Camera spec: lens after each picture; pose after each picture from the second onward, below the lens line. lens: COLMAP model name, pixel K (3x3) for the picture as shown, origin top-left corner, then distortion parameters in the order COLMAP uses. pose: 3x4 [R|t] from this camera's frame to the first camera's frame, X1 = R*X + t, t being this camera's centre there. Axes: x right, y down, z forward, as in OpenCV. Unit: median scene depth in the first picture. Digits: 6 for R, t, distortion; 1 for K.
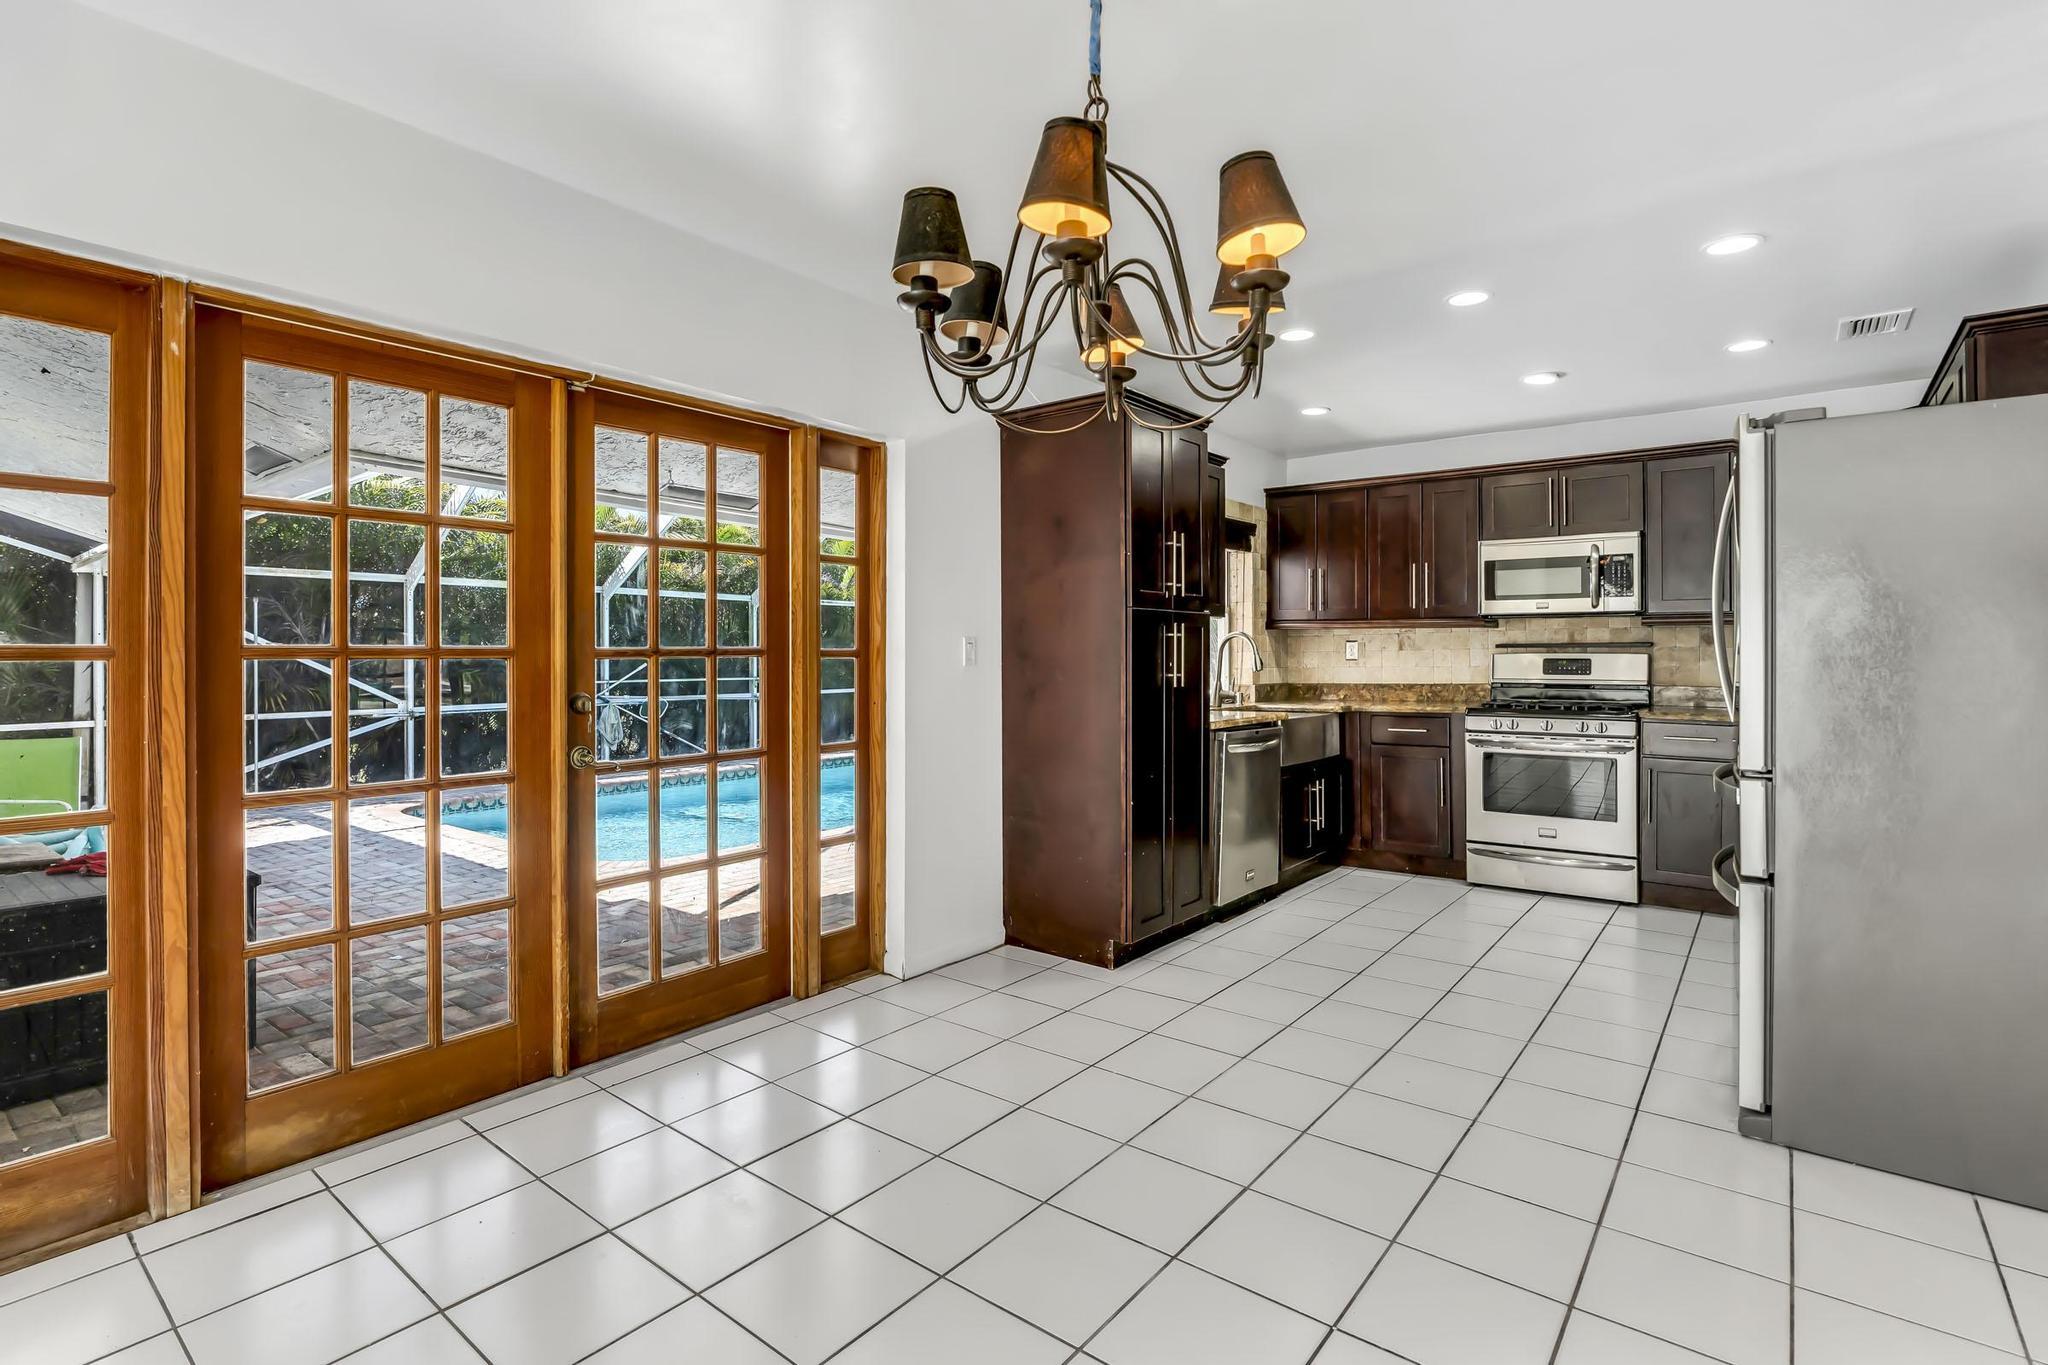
lens RADIAL K [[968.2, 0, 1030.6], [0, 968.2, 652.4], [0, 0, 1]] dist [-0.017392, 0.001519]
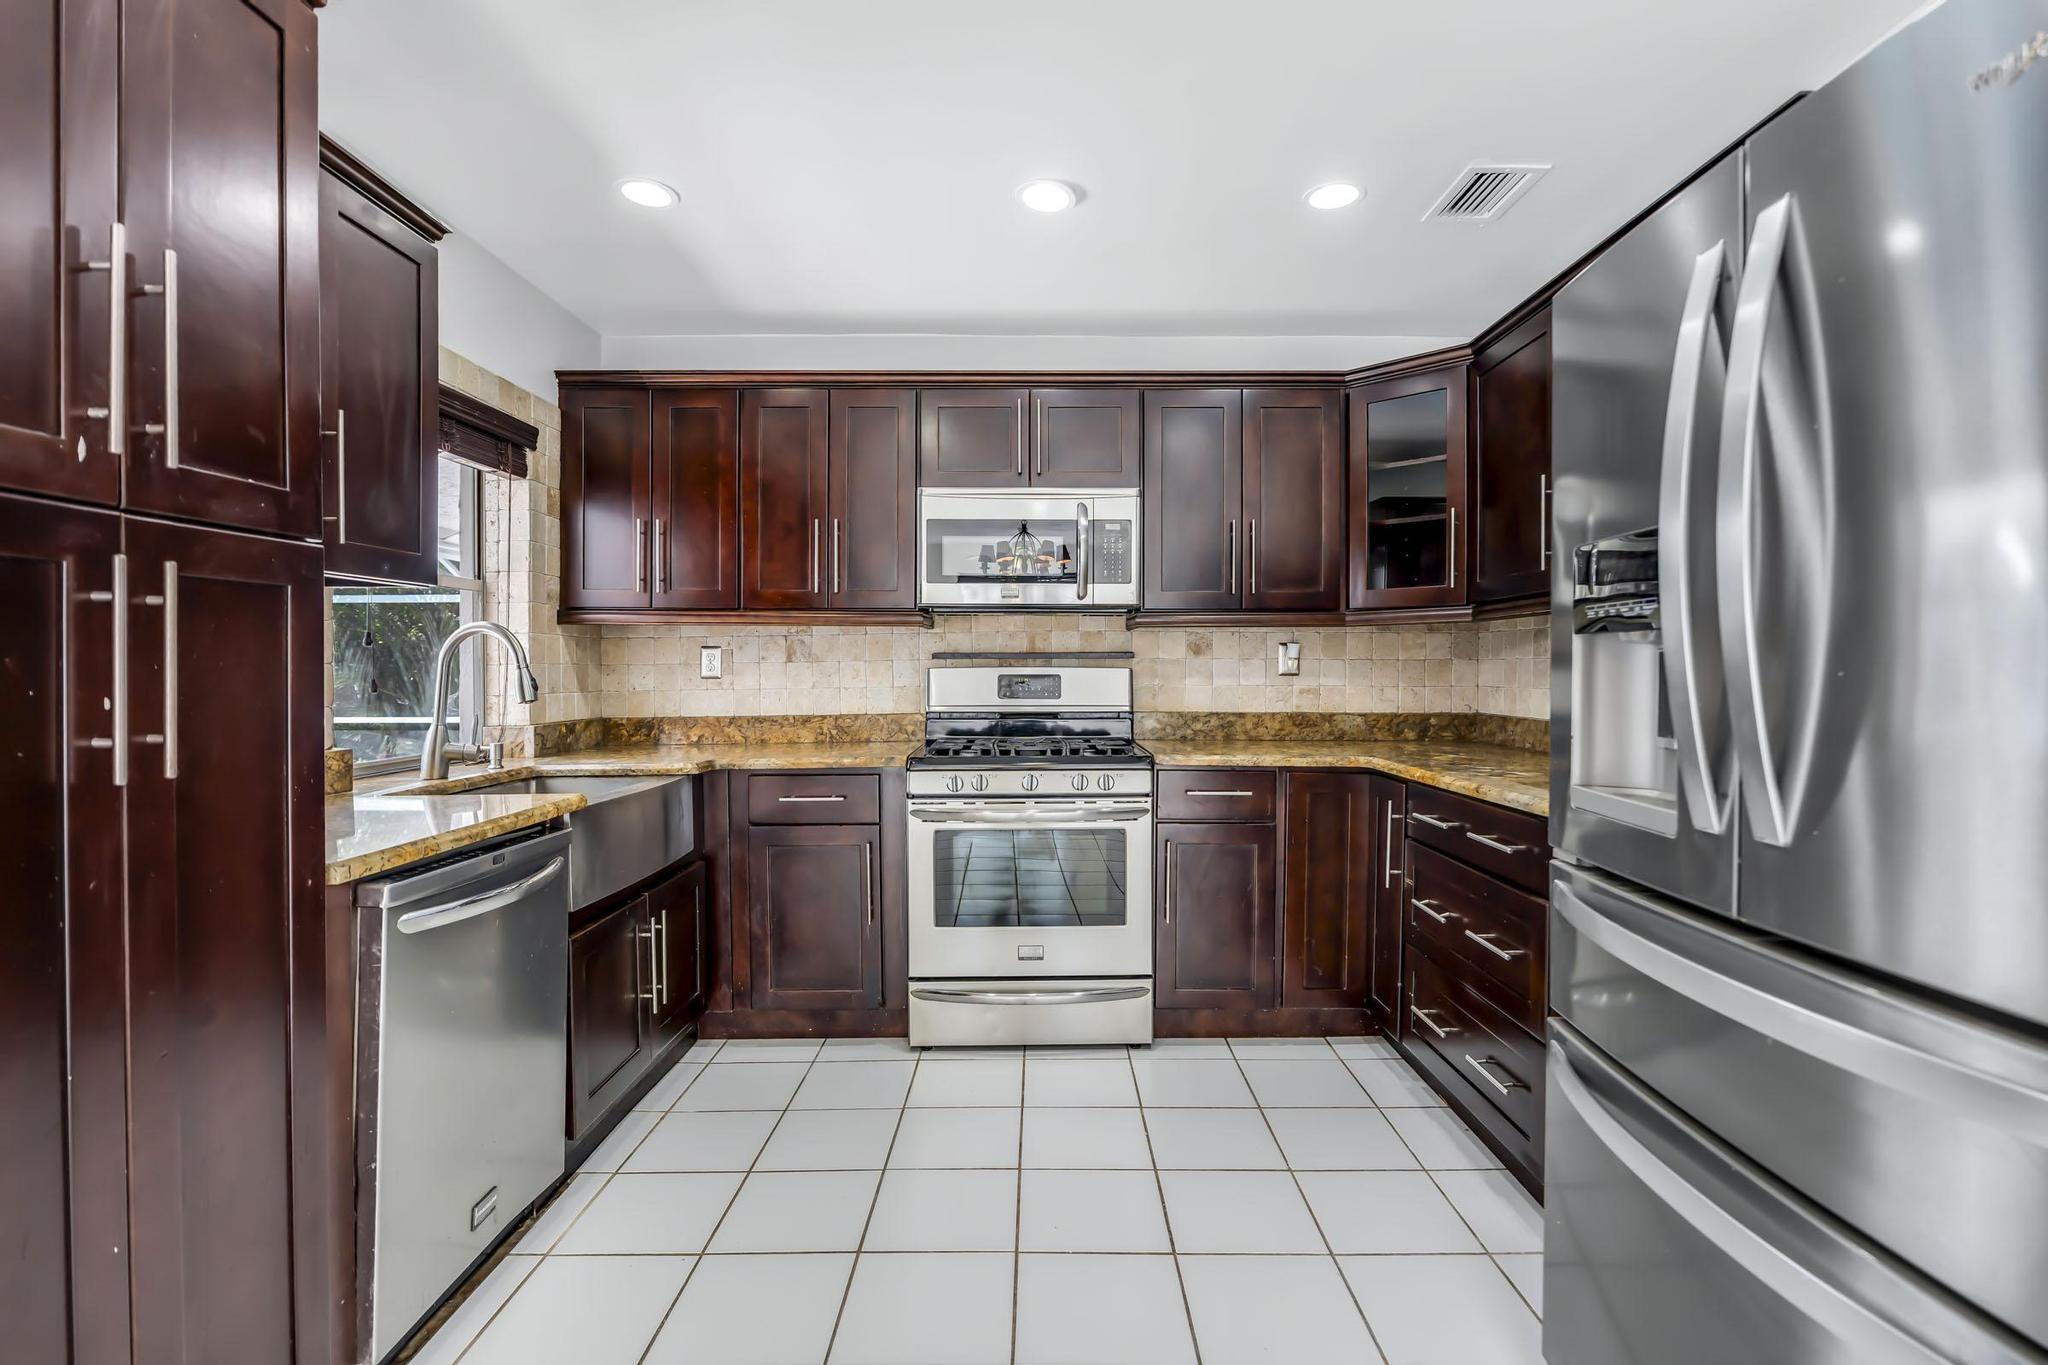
lens RADIAL K [[968.2, 0, 1030.4], [0, 968.2, 673.2], [0, 0, 1]] dist [-0.017392, 0.001519]
pose [[0.791540, -0.003153, 0.611110, 0.135299], [-0.000665, 0.999982, 0.006020, 0.001143], [-0.611117, -0.005171, 0.791523, 0.447387]]
